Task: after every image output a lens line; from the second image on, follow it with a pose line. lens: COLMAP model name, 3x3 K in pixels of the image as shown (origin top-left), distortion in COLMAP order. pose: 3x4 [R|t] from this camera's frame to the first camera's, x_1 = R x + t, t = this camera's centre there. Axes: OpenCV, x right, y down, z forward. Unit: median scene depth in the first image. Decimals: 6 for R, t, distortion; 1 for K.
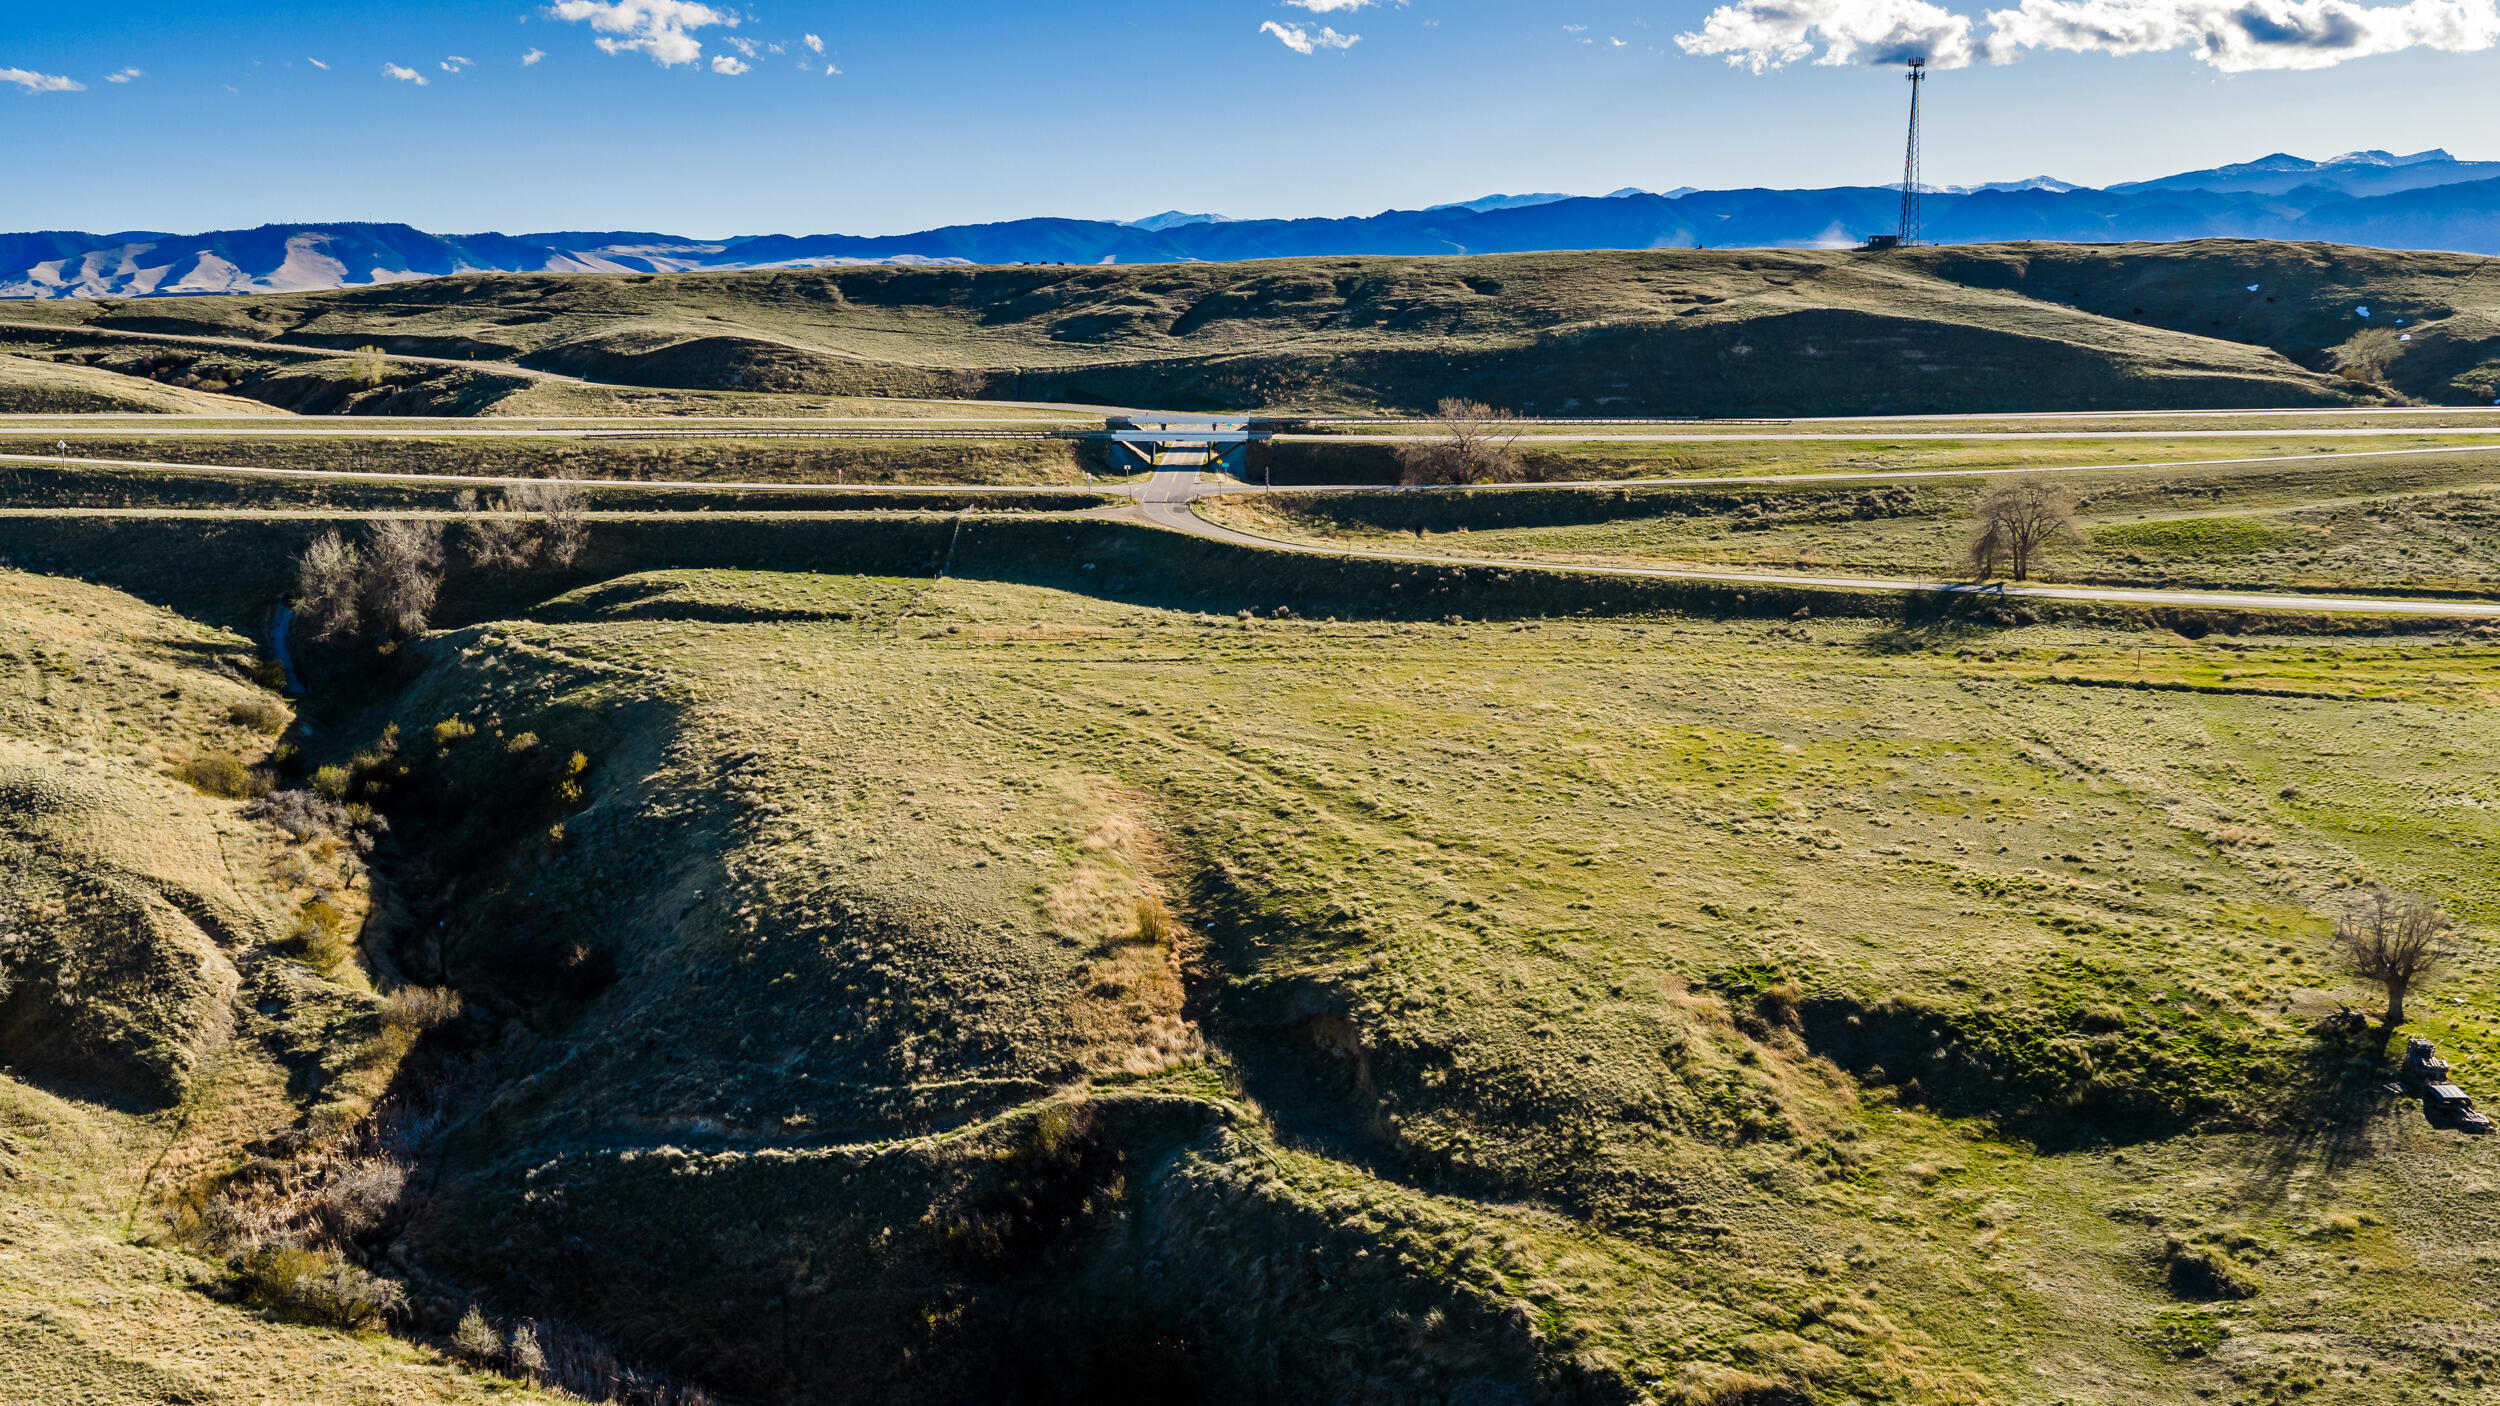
lens RADIAL K [[2034.8, 0, 1251.7], [0, 2034.8, 679.0], [0, 0, 1]] dist [0.014893, -0.019657]
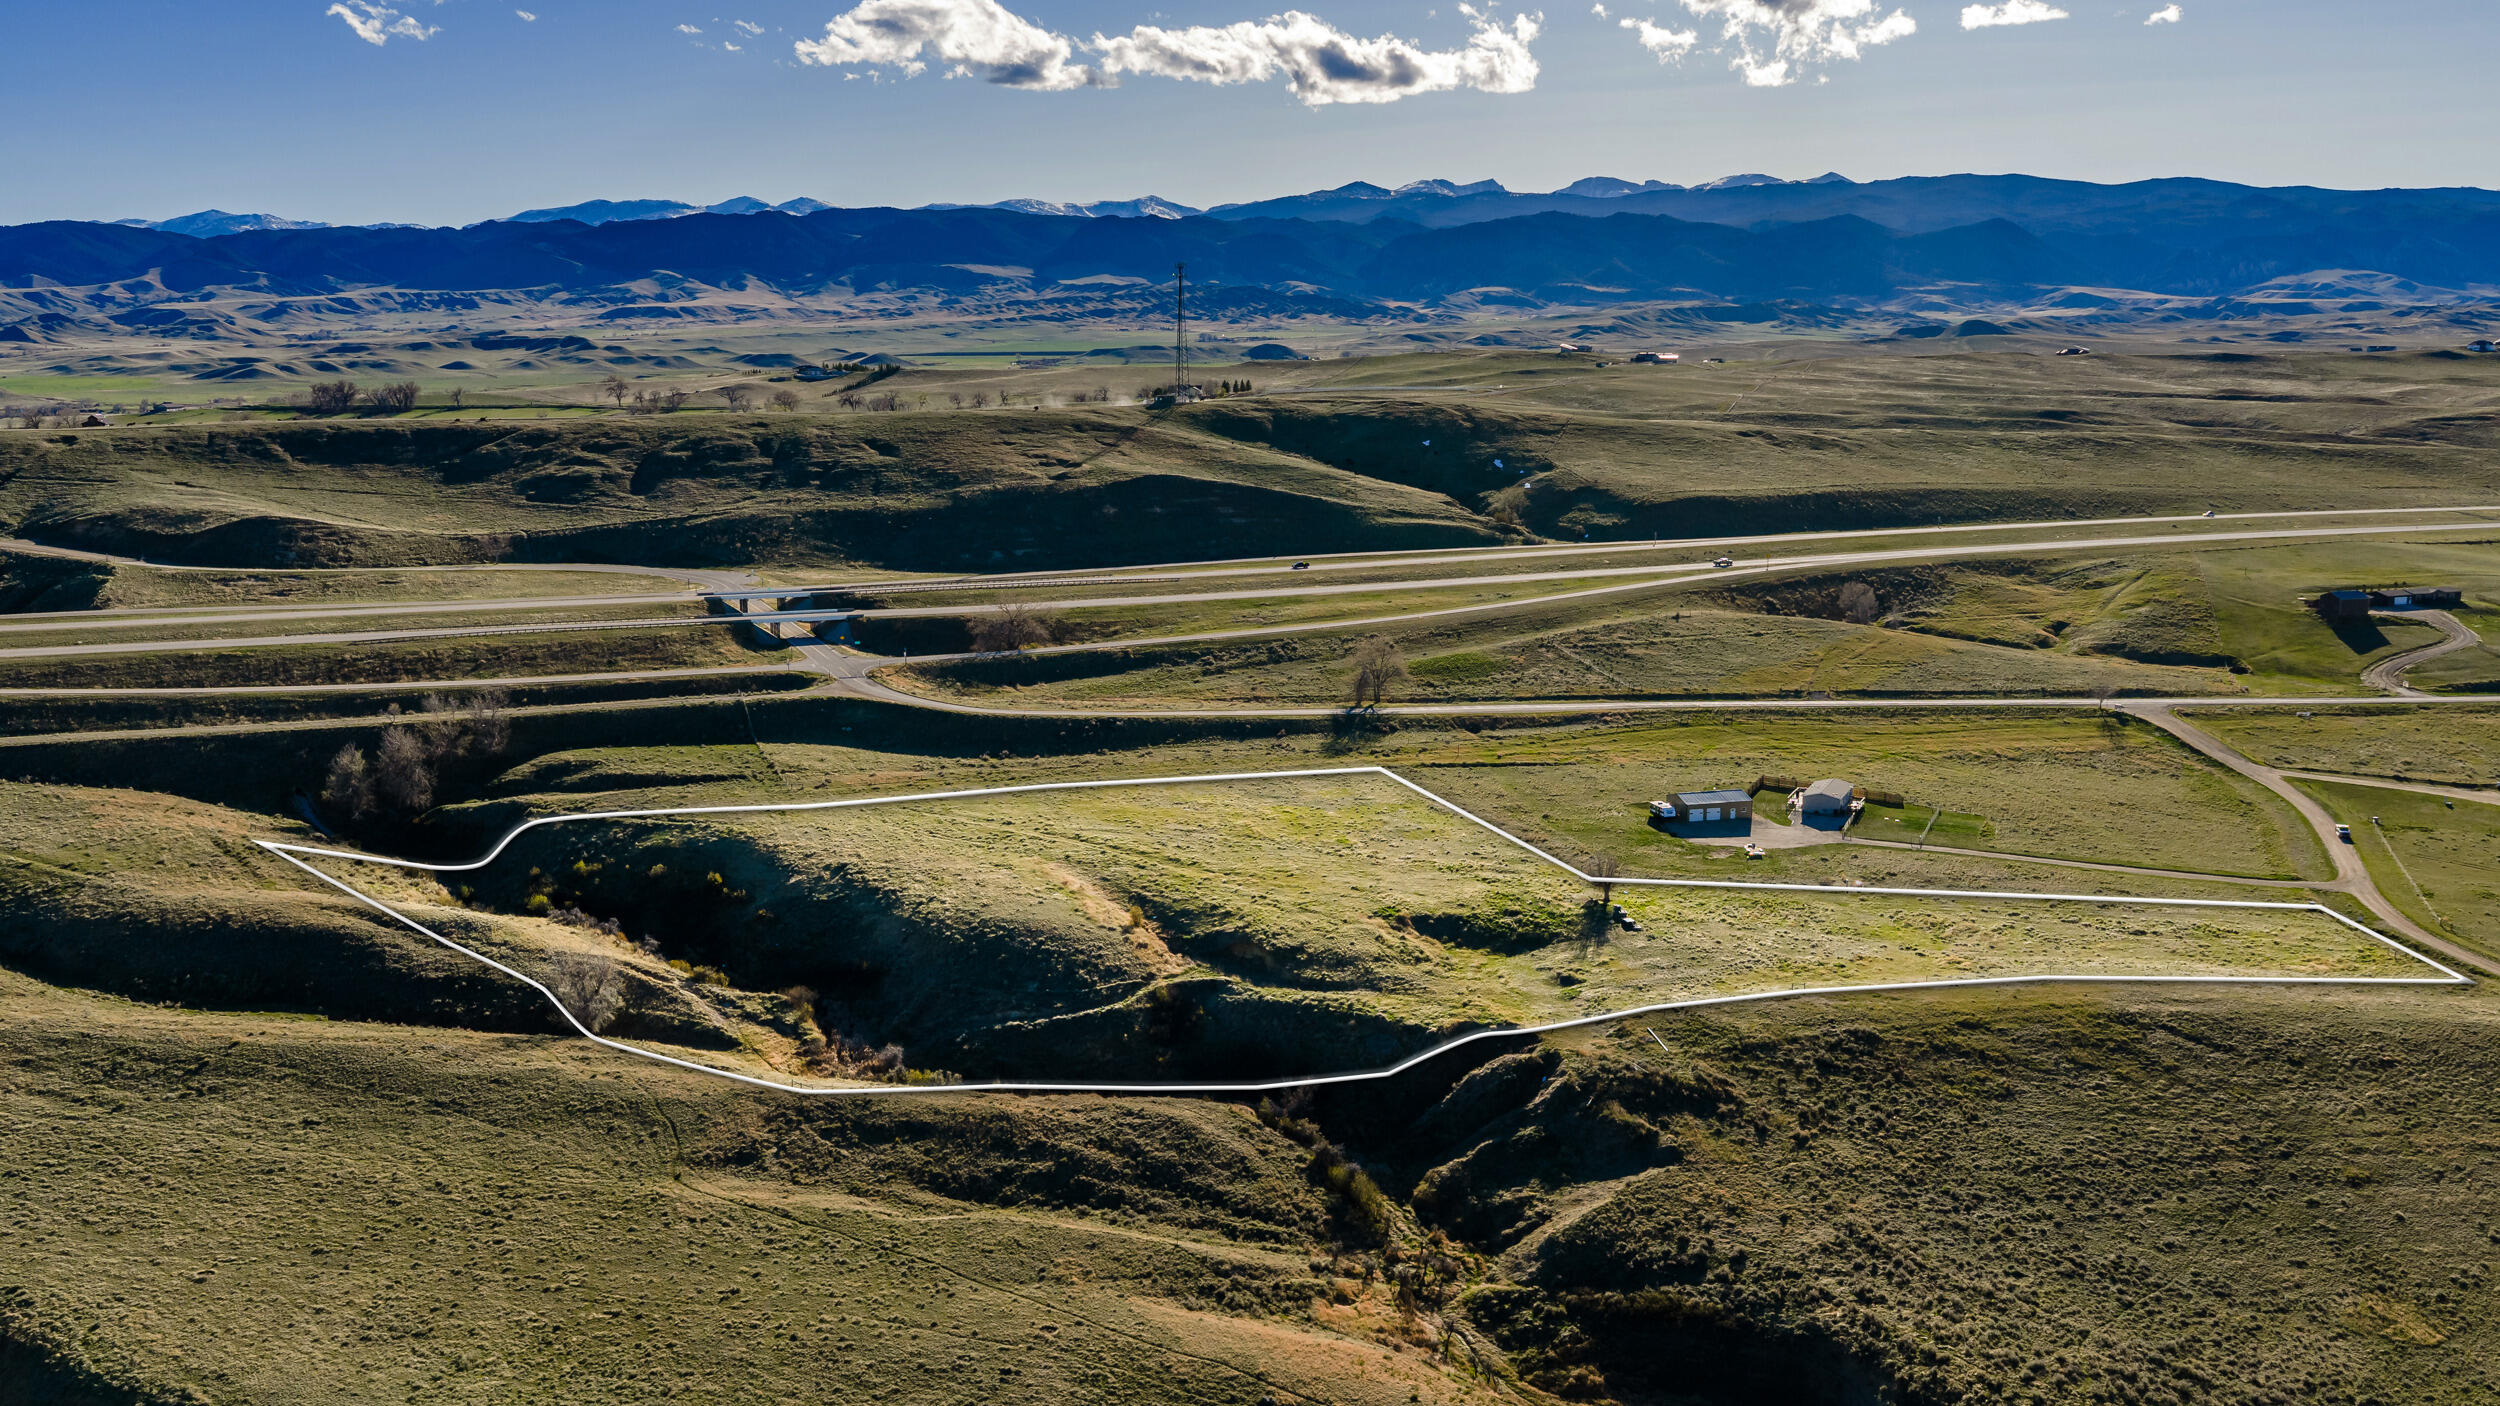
lens RADIAL K [[2156.0, 0, 1251.0], [0, 2156.0, 707.1], [0, 0, 1]] dist [0.047576, -0.006850]
pose [[0.918096, -0.065046, 0.390984, -0.346269], [0.066112, 0.997754, 0.010748, -0.053868], [-0.390805, 0.015981, 0.920335, -0.516946]]
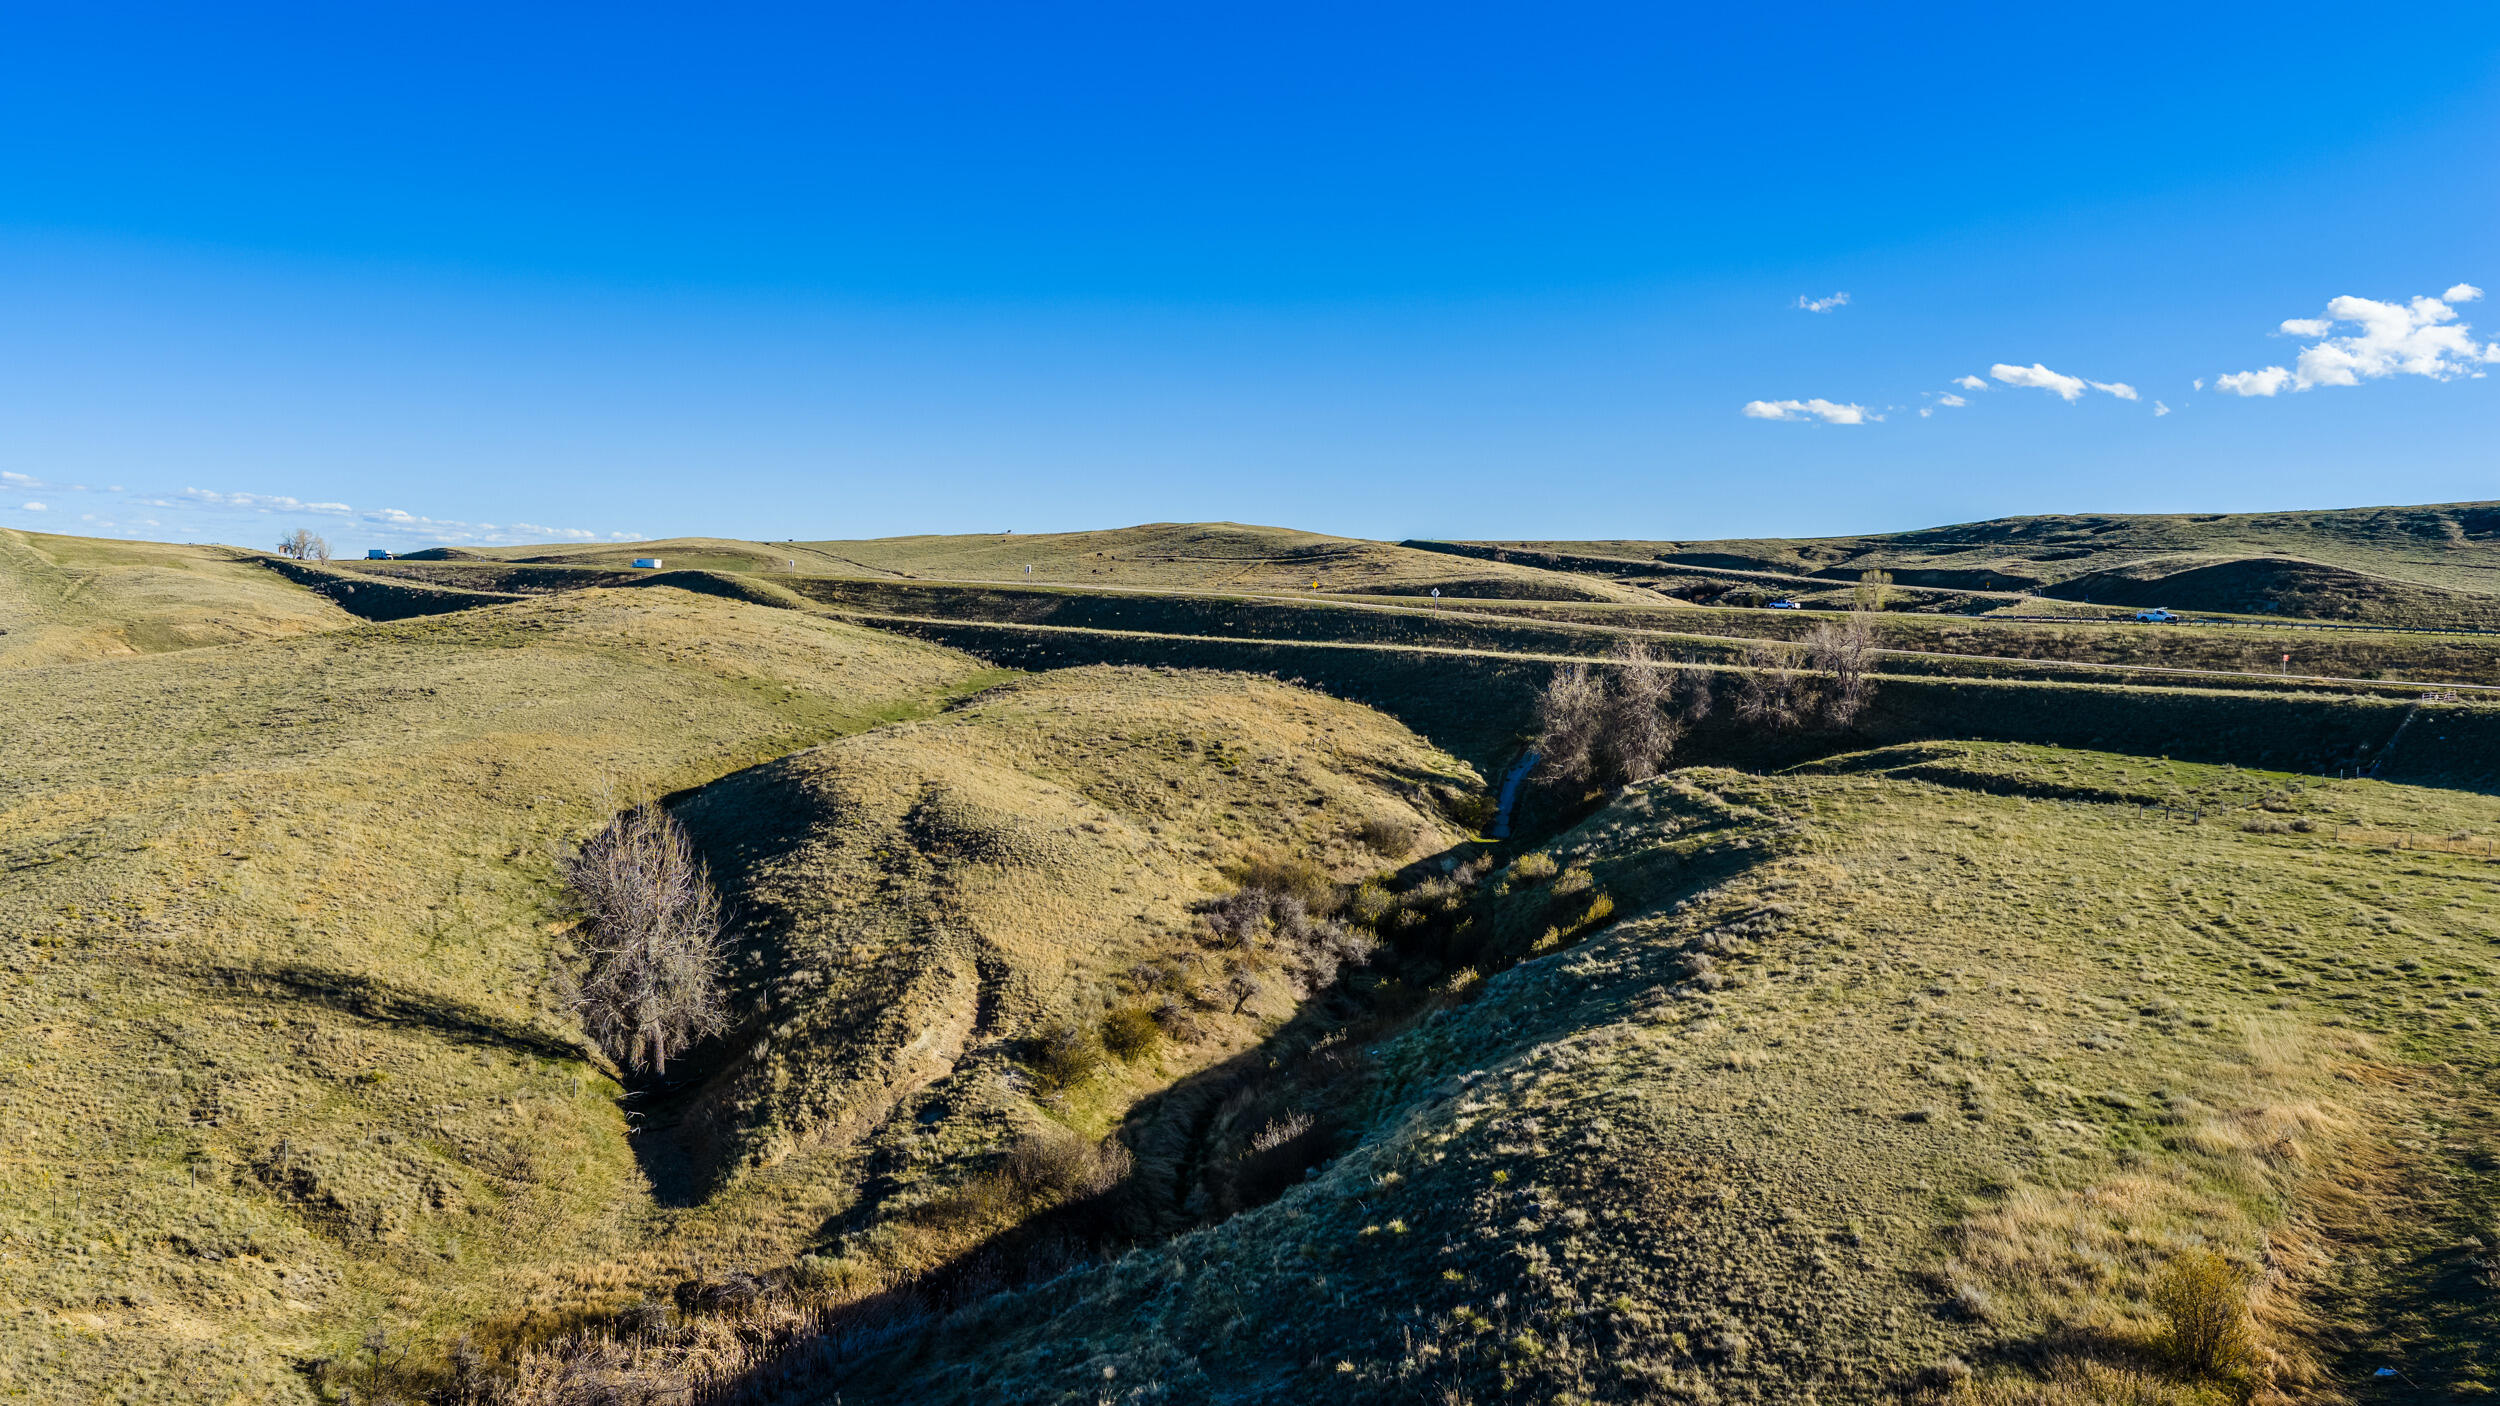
lens RADIAL K [[2058.1, 0, 1246.8], [0, 2058.1, 703.4], [0, 0, 1]] dist [0.004321, -0.007170]
pose [[0.722383, 0.061353, -0.688766, 0.032759], [-0.153377, 0.985462, -0.073081, 0.022032], [0.674269, 0.158433, 0.721291, 0.212637]]
